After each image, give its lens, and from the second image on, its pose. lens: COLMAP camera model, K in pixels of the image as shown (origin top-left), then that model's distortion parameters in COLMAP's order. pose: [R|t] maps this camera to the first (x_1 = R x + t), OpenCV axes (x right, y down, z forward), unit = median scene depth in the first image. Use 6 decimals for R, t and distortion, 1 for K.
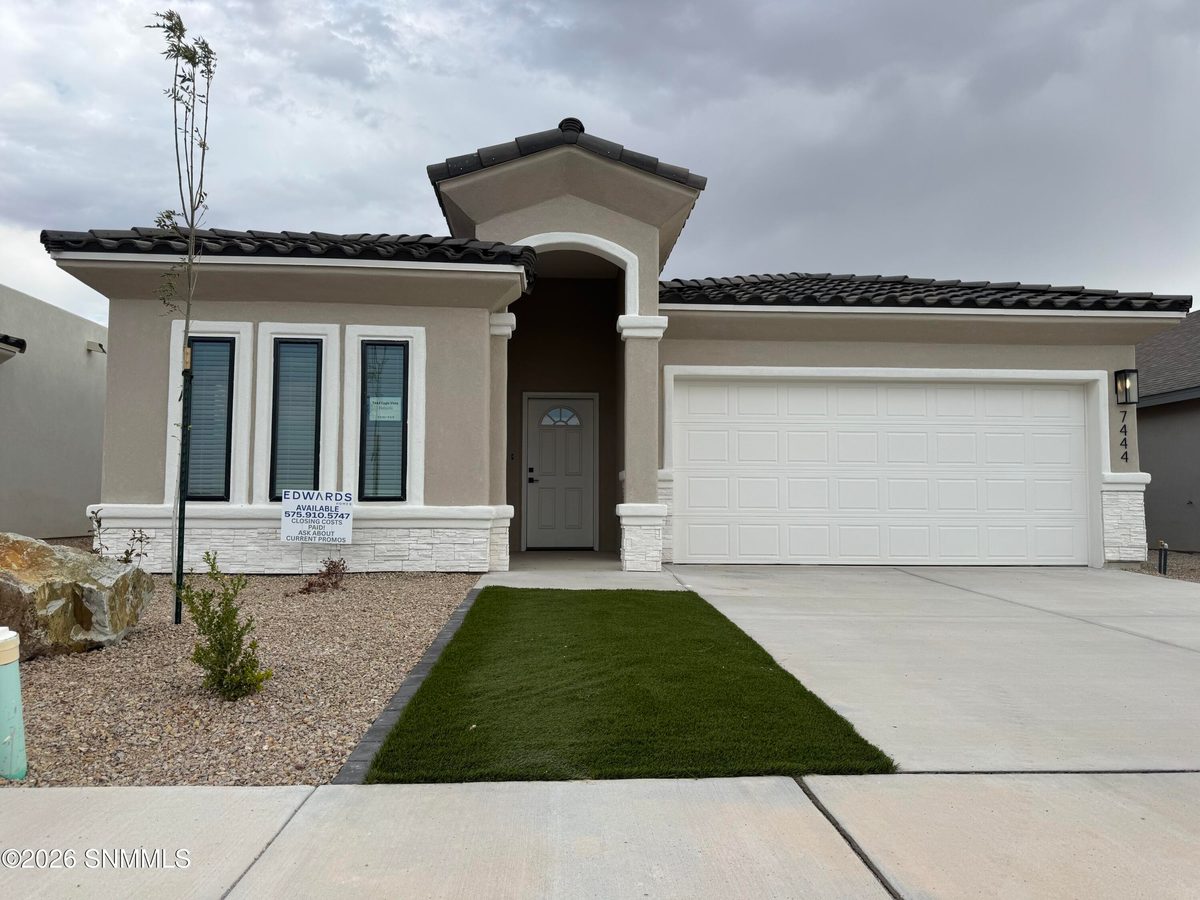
lens RADIAL K [[838.1, 0, 599.1], [0, 838.1, 452.7], [0, 0, 1]] dist [0.009744, 0.000522]
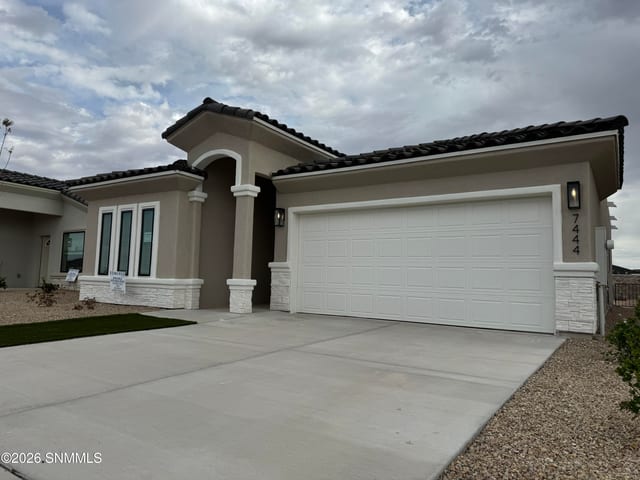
lens RADIAL K [[447.0, 0, 319.5], [0, 447.0, 237.0], [0, 0, 1]] dist [0.009744, 0.000522]
pose [[0.800774, -0.039680, -0.597651, 0.834520], [0.015331, 0.998834, -0.045773, 0.012278], [0.598771, 0.027491, 0.800449, 0.261222]]
